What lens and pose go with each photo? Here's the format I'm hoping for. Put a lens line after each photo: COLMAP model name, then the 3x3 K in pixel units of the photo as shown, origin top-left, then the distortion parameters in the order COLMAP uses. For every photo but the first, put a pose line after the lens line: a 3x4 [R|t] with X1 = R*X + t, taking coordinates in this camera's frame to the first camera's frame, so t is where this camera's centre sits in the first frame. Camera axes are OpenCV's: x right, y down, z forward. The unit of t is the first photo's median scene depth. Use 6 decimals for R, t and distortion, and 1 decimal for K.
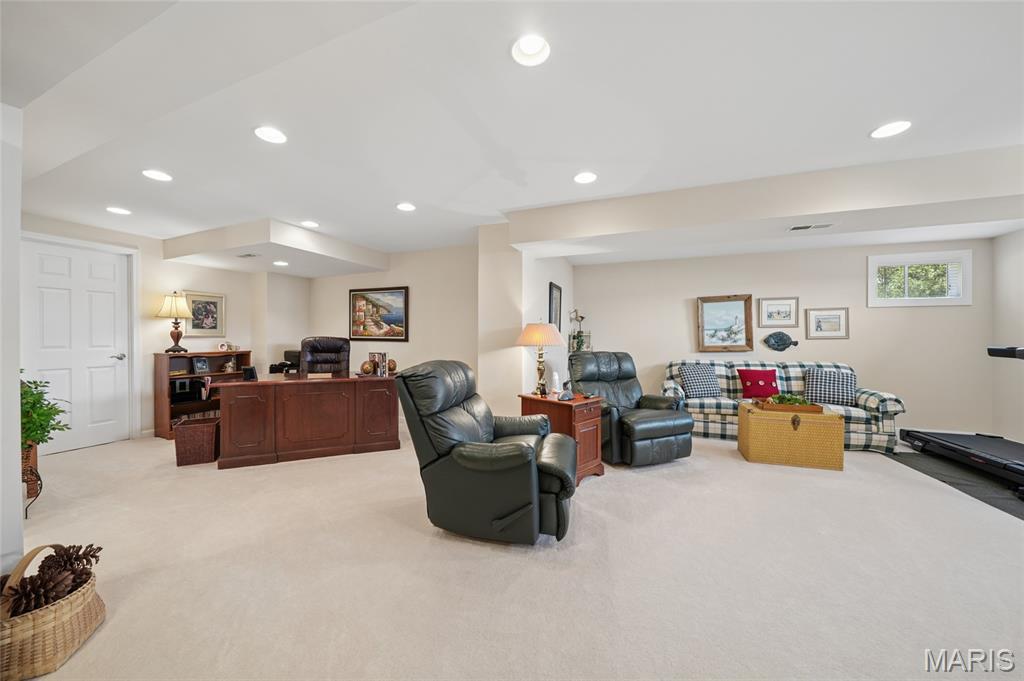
lens RADIAL K [[362.3, 0, 512.6], [0, 362.3, 343.7], [0, 0, 1]] dist [-0.017172, 0.000096]
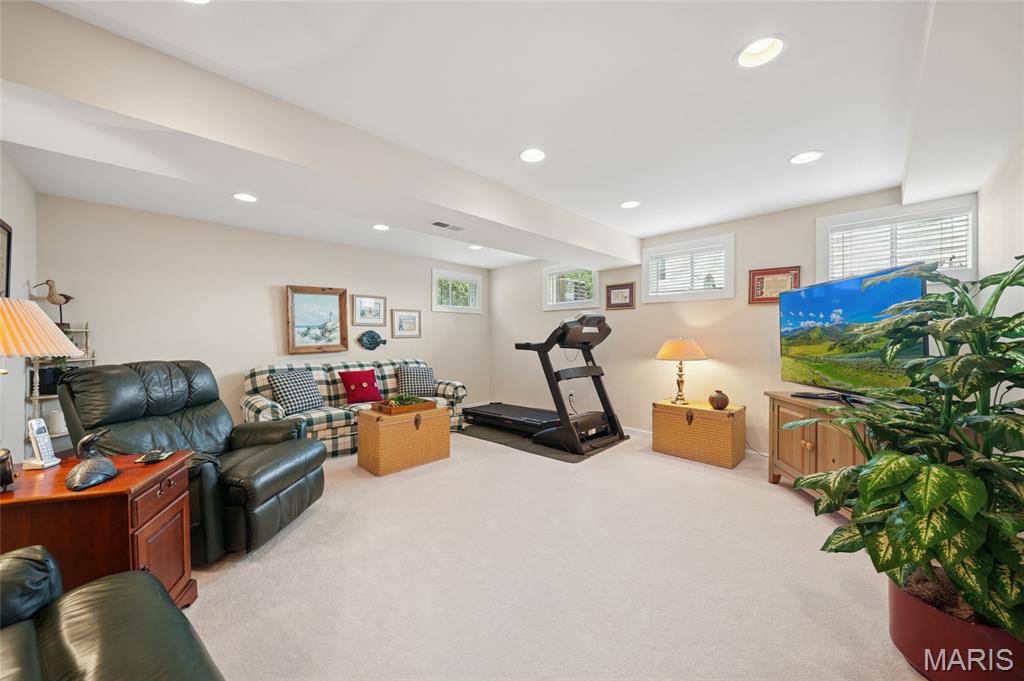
lens RADIAL K [[382.5, 0, 548.2], [0, 382.5, 339.8], [0, 0, 1]] dist [-0.012063, -0.000066]
pose [[0.409331, -0.006592, 0.912362, -0.027210], [0.014397, 0.999896, 0.000765, -0.002356], [-0.912272, 0.012822, 0.409383, 0.248659]]
